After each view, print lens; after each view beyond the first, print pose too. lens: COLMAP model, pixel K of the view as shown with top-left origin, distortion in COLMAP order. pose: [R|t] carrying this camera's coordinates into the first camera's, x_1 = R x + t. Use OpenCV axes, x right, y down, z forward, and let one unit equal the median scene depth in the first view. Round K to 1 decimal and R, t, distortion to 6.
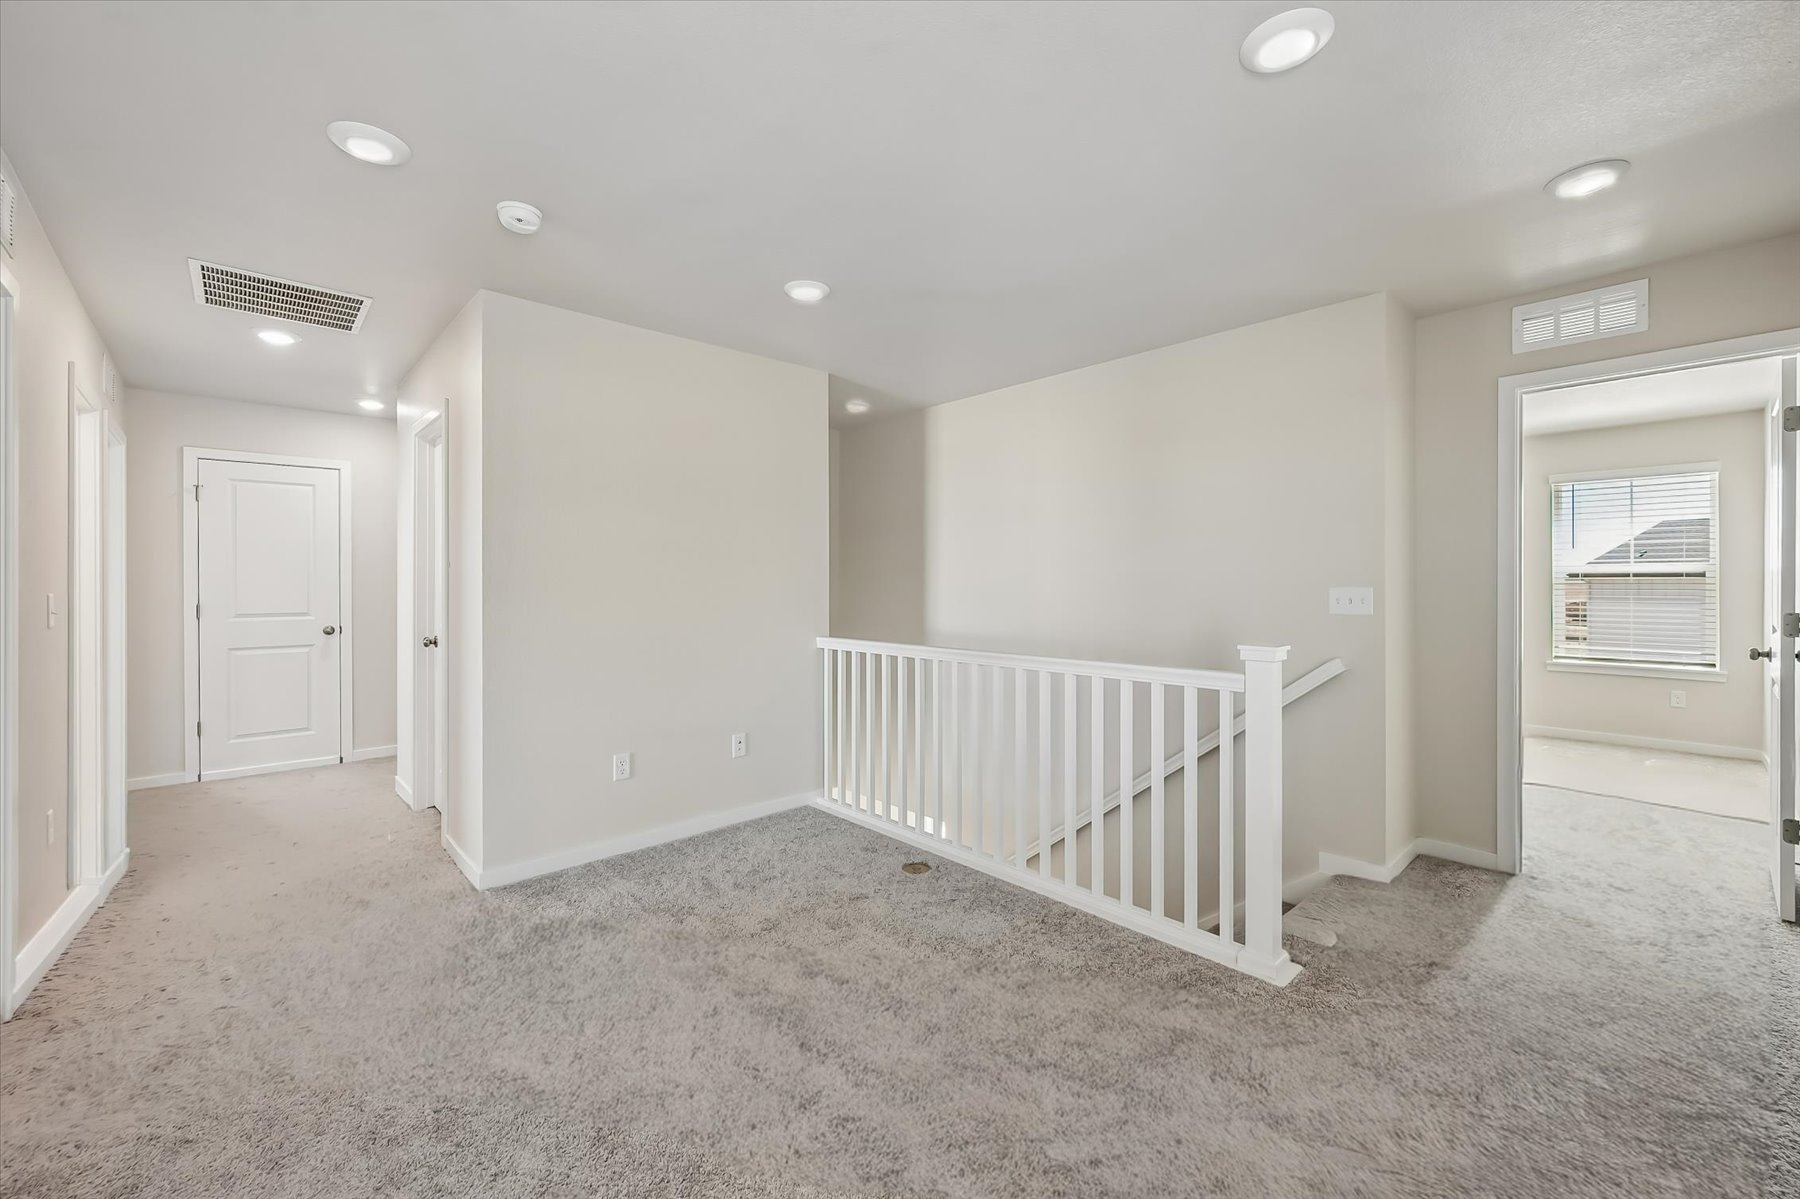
lens RADIAL K [[718.6, 0, 903.8], [0, 718.6, 586.8], [0, 0, 1]] dist [0.001750, 0.000086]
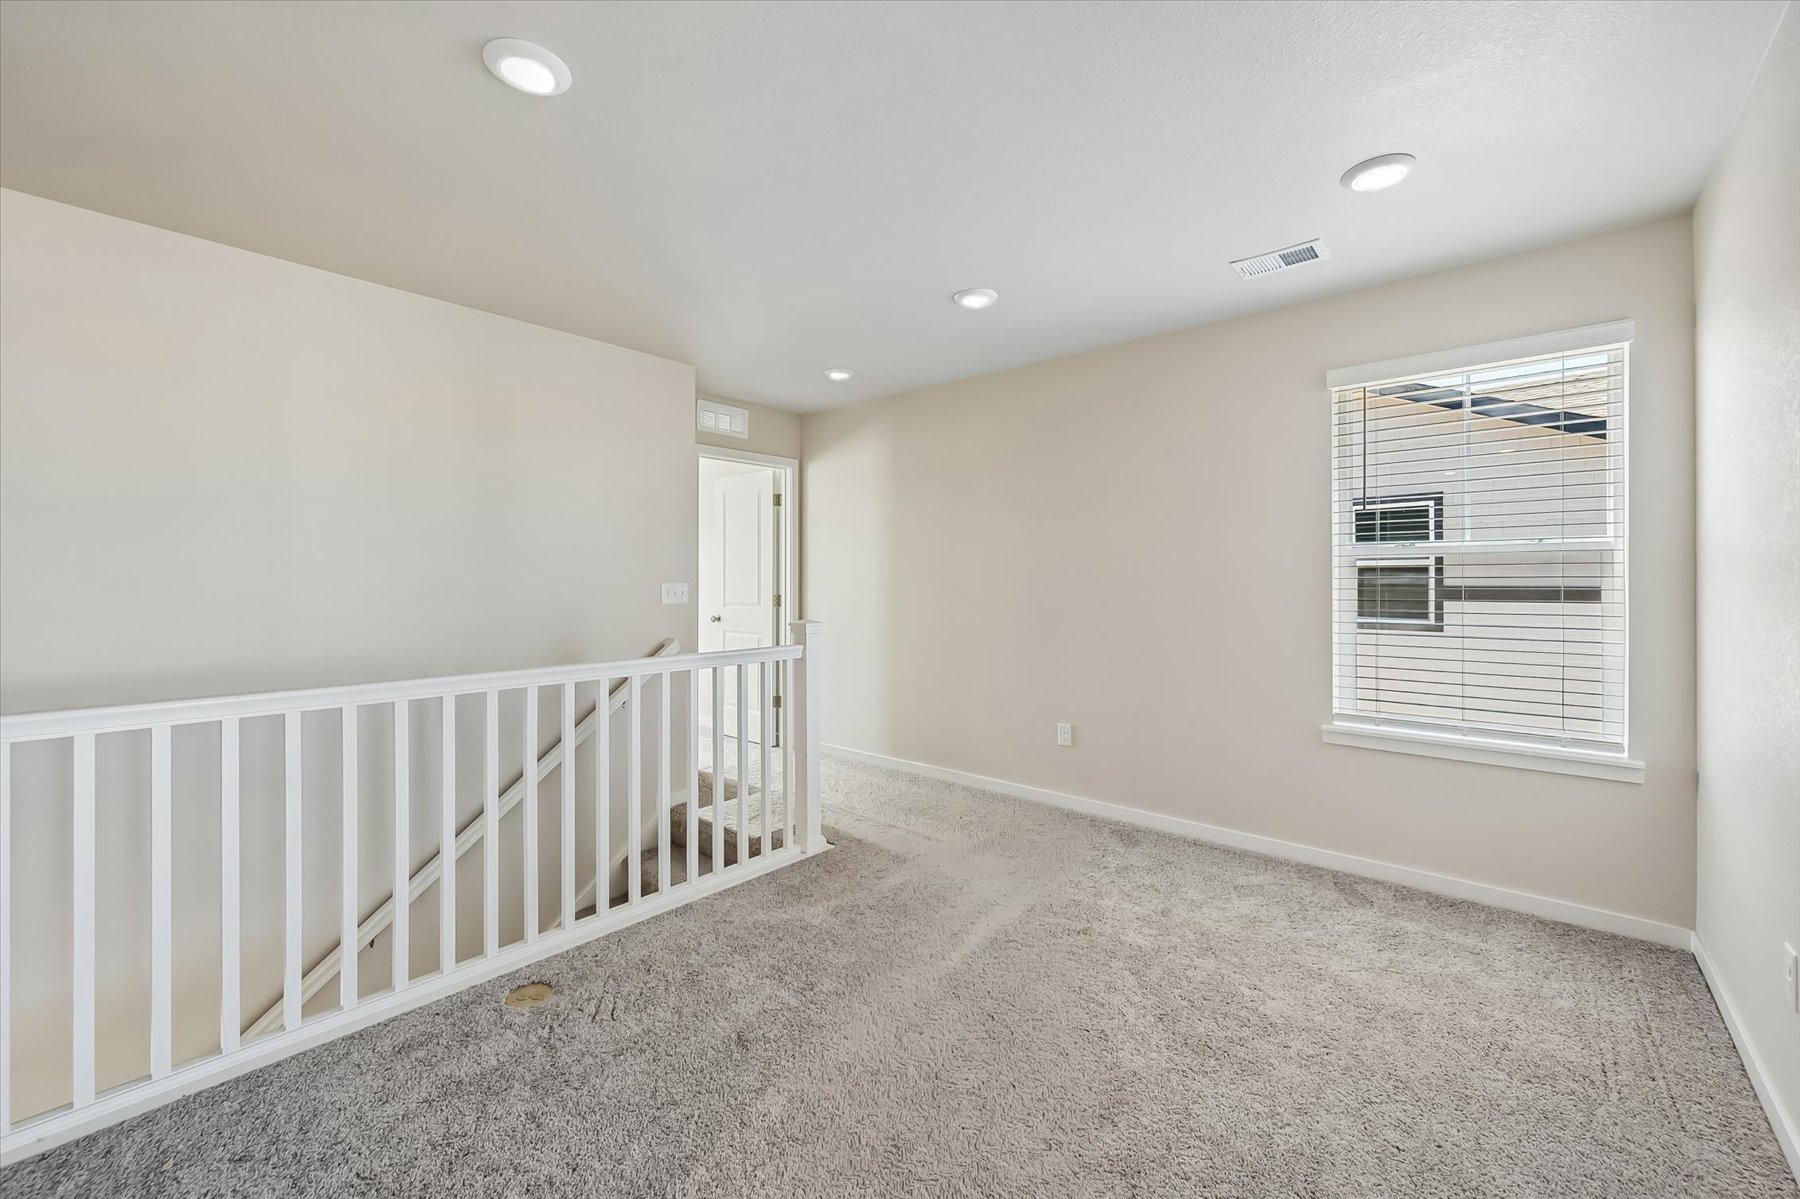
lens RADIAL K [[718.6, 0, 903.8], [0, 718.6, 586.8], [0, 0, 1]] dist [0.001750, 0.000086]
pose [[-0.105896, -0.016455, 0.994241, -0.705593], [-0.004720, 0.999860, 0.016045, -0.014695], [-0.994366, -0.002994, -0.105959, 0.716649]]
